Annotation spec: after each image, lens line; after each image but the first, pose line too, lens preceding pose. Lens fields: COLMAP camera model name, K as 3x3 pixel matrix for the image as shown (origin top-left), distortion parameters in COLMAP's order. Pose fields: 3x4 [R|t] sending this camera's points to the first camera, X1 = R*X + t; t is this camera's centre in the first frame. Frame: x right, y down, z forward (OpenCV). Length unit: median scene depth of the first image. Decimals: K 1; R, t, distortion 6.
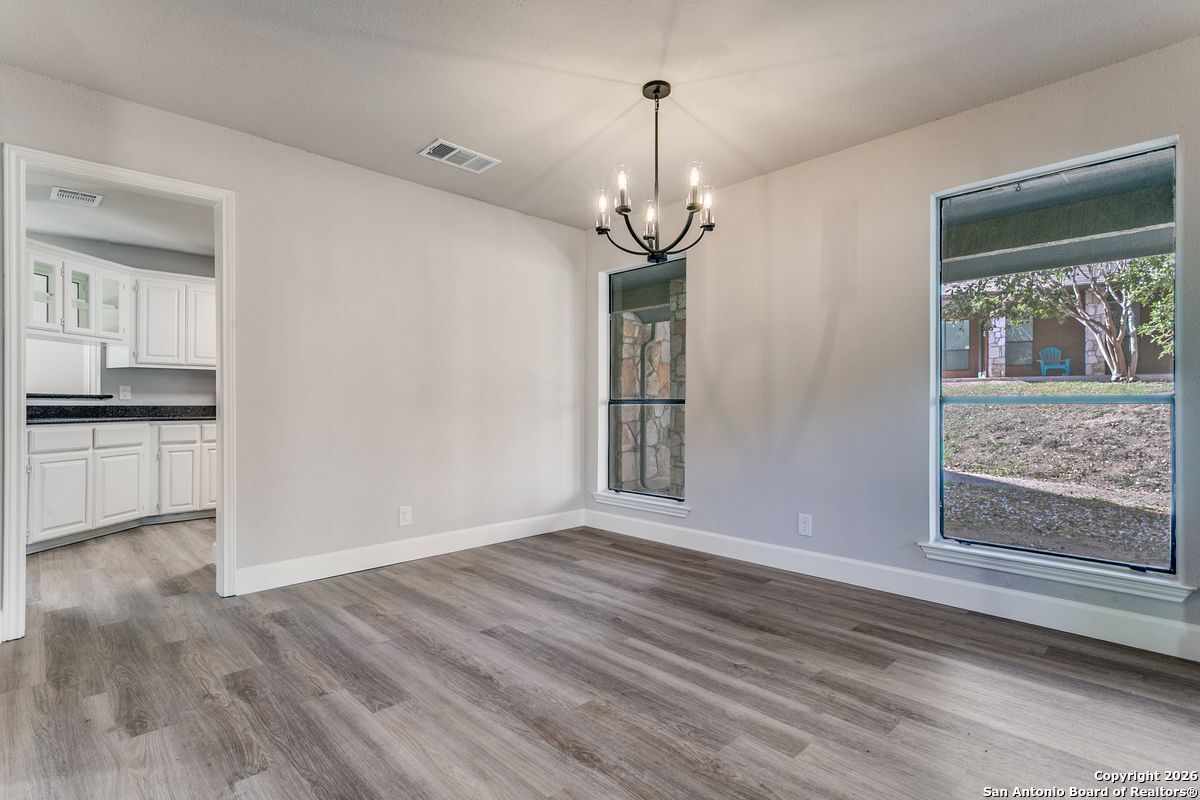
lens RADIAL K [[576.9, 0, 600.2], [0, 576.9, 403.1], [0, 0, 1]] dist [-0.000143, 0.000473]
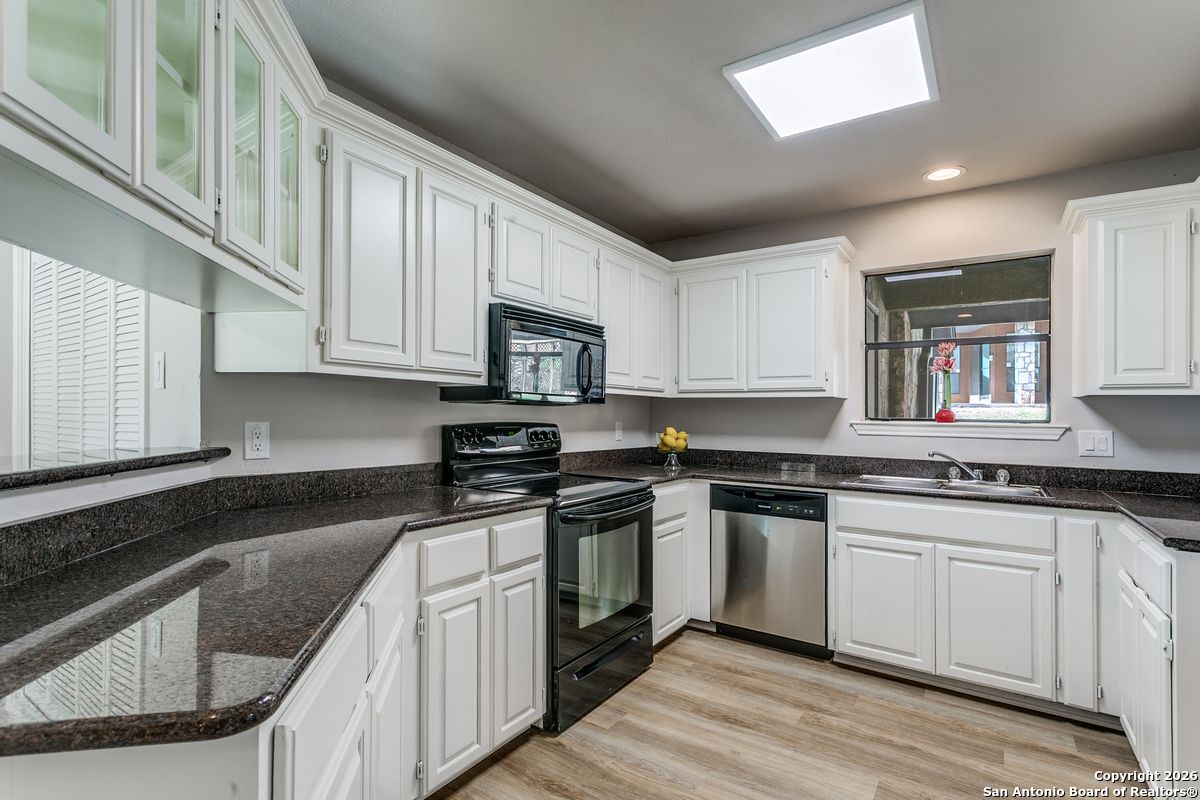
lens RADIAL K [[583.5, 0, 597.2], [0, 583.5, 438.1], [0, 0, 1]] dist [-0.002231, -0.000058]
pose [[0.979602, 0.010038, 0.200696, -0.646035], [-0.018106, 0.999098, 0.038406, -0.035604], [-0.200130, -0.041256, 0.978900, 0.557503]]
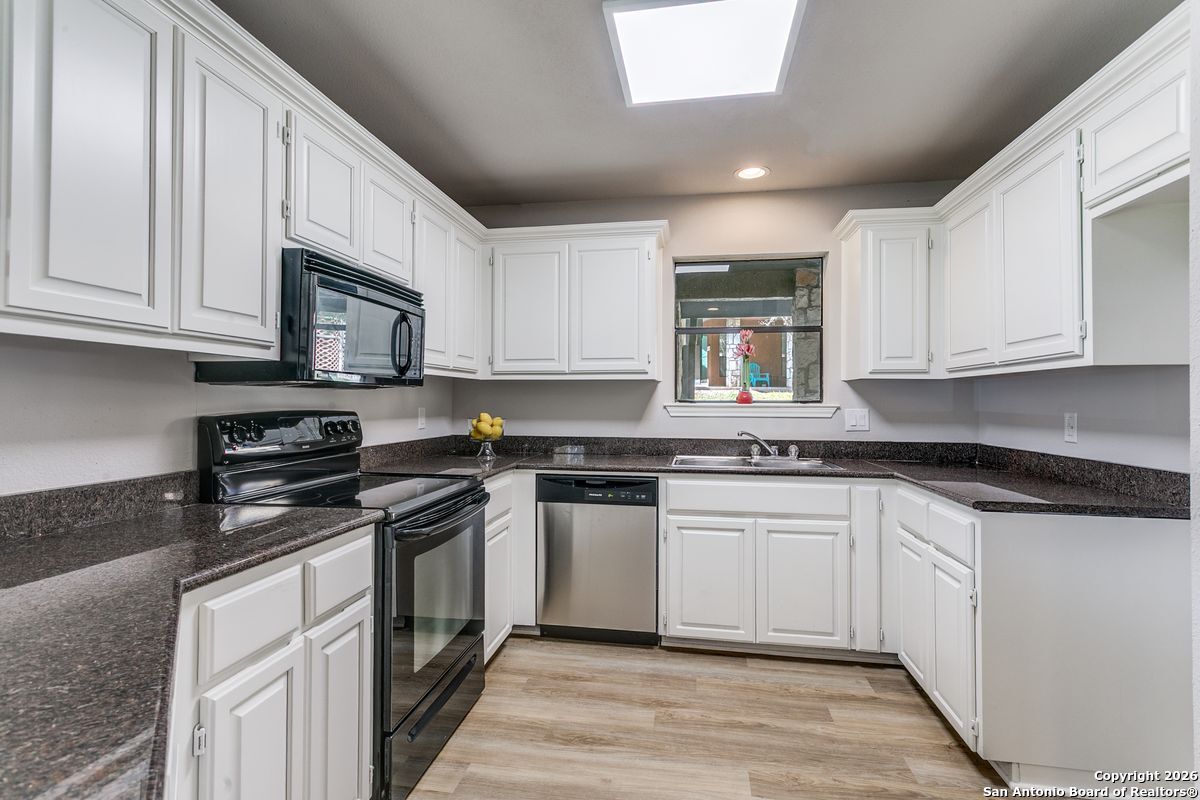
lens RADIAL K [[576.9, 0, 600.2], [0, 576.9, 403.1], [0, 0, 1]] dist [-0.000143, 0.000473]
pose [[0.807635, 0.004967, 0.589661, -0.681877], [-0.007269, 0.999972, 0.001533, -0.035527], [-0.589637, -0.005524, 0.807649, 0.645443]]
